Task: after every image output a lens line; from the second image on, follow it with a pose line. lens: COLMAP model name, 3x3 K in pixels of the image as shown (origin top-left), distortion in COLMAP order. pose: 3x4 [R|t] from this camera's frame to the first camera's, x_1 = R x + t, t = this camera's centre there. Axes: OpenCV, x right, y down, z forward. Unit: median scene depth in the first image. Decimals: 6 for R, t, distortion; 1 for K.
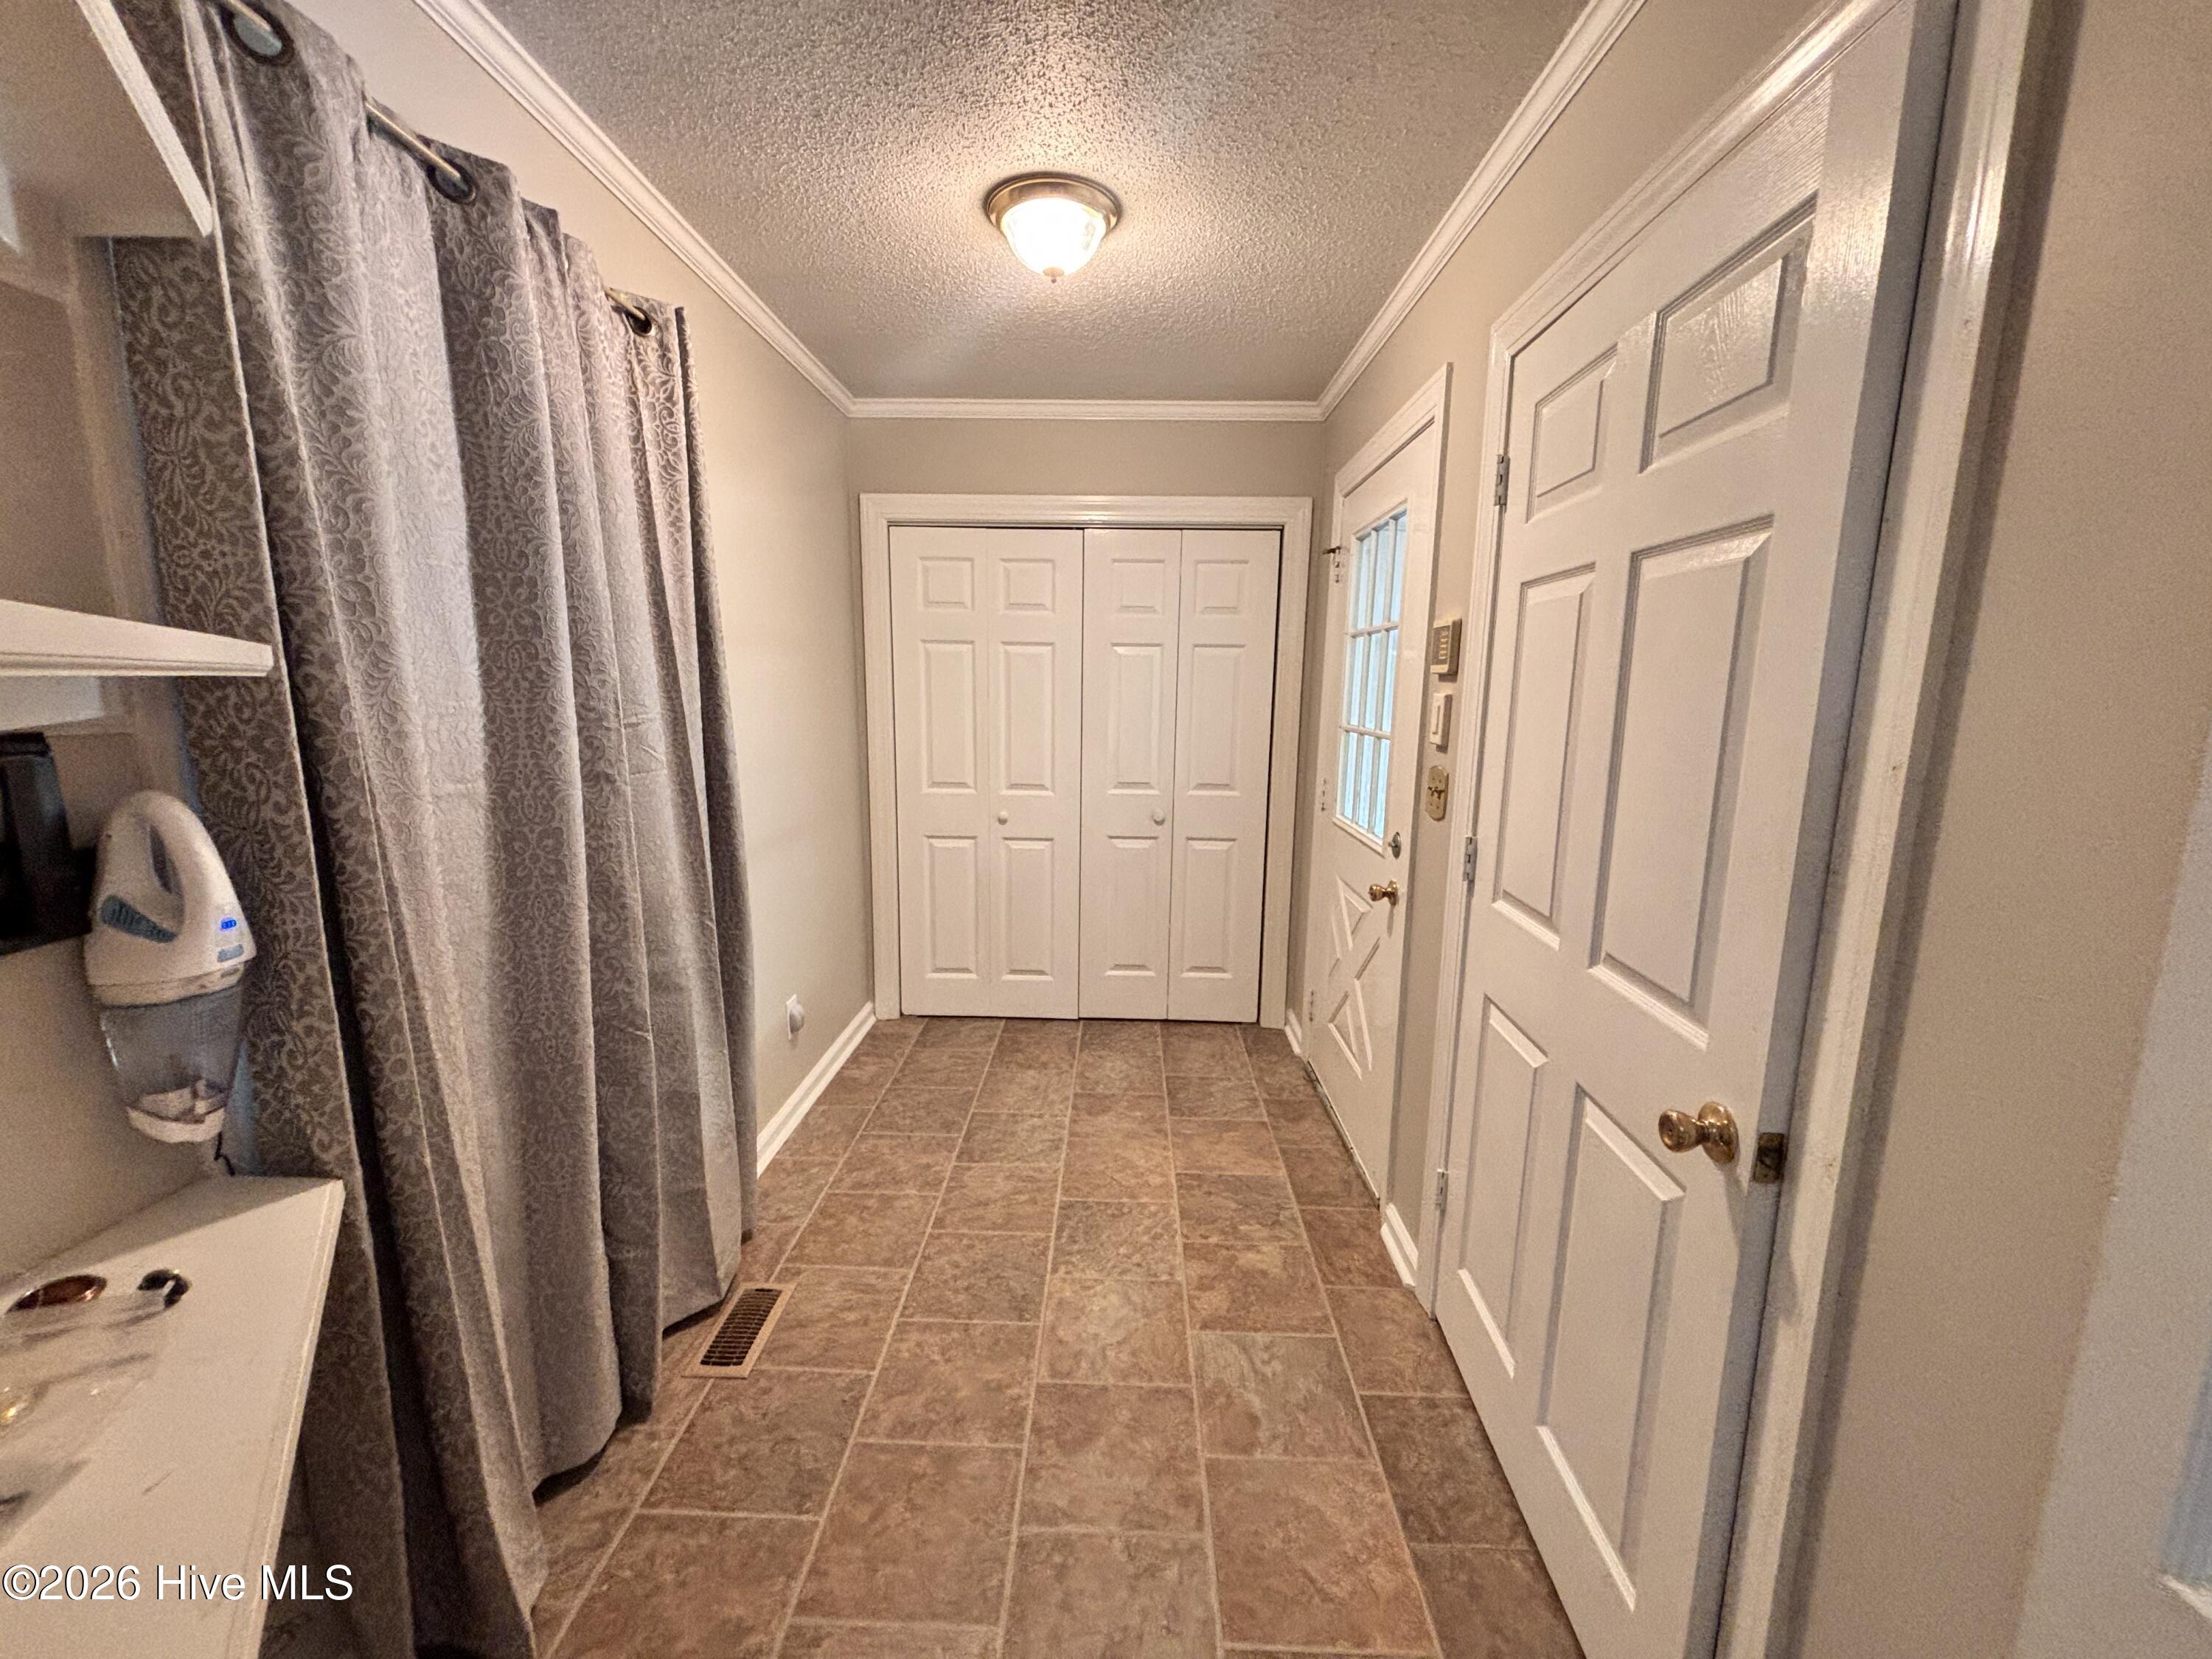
lens RADIAL K [[891.1, 0, 1101.7], [0, 891.1, 836.8], [0, 0, 1]] dist [0.005475, -0.001210]
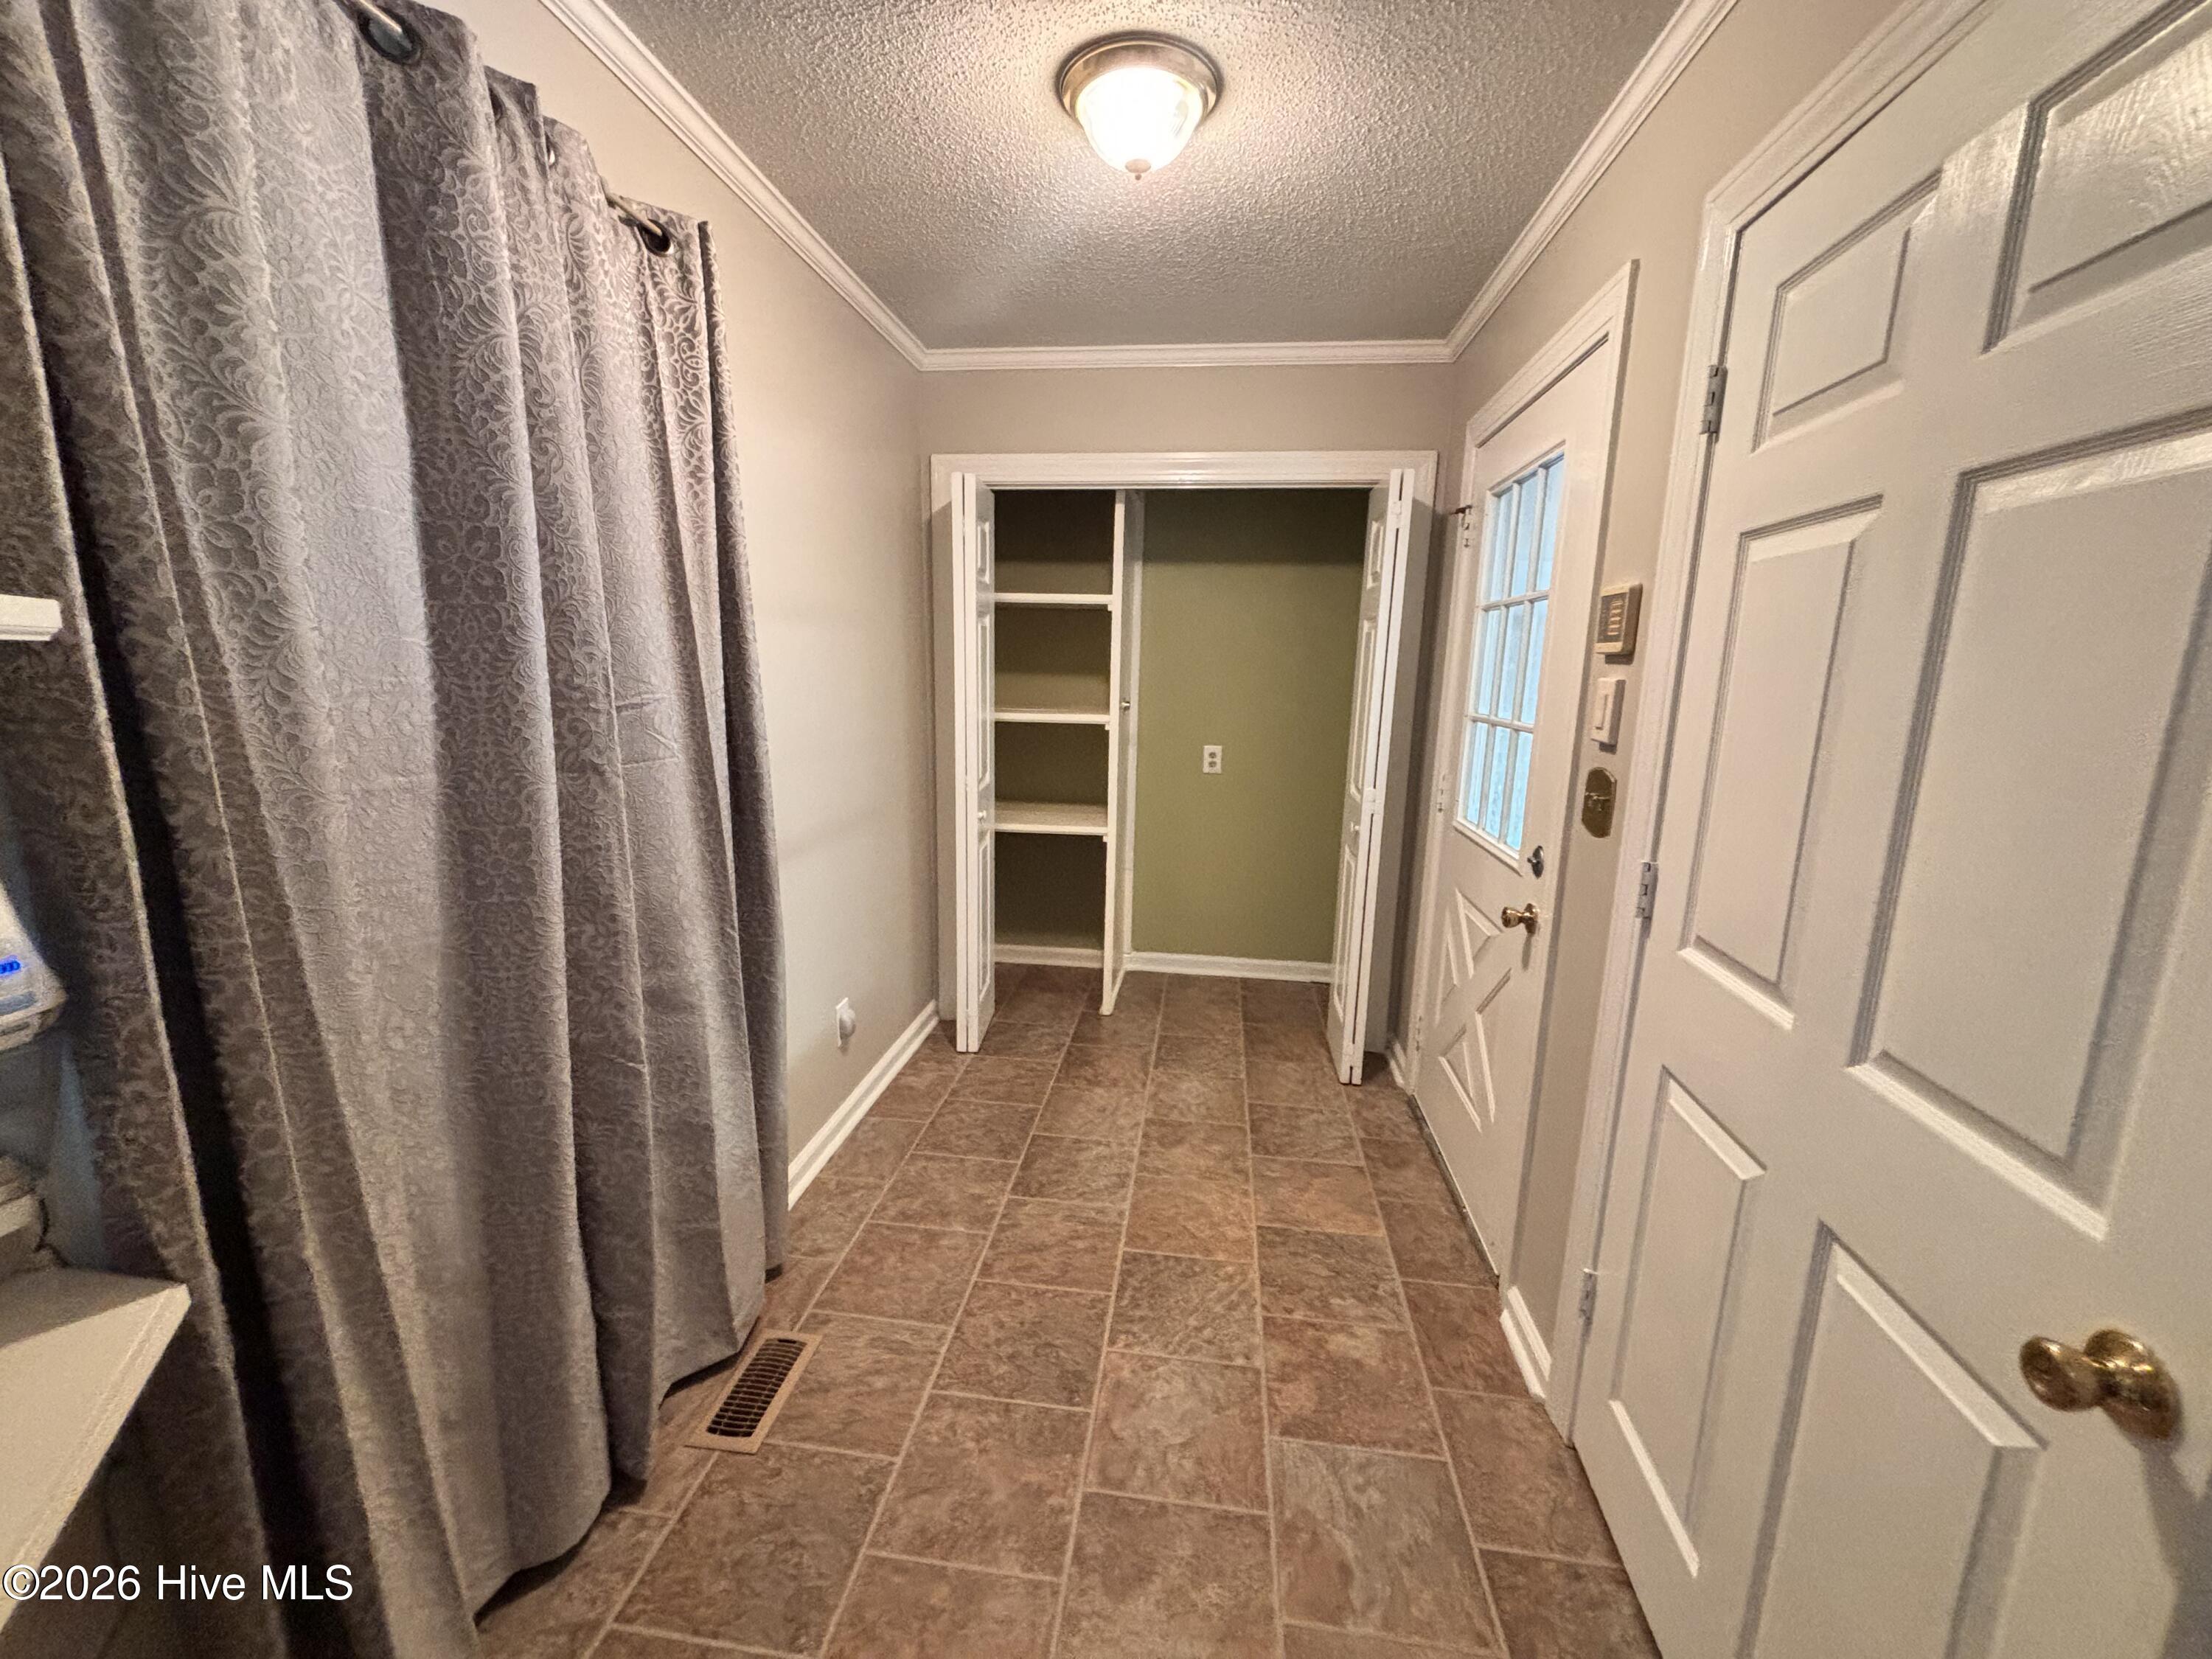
lens RADIAL K [[891.1, 0, 1105.8], [0, 891.1, 833.3], [0, 0, 1]] dist [0.005475, -0.001210]
pose [[0.995069, 0.026299, -0.095632, 0.013904], [-0.024693, 0.999534, 0.017935, -0.029228], [0.096060, -0.015485, 0.995255, 0.183176]]
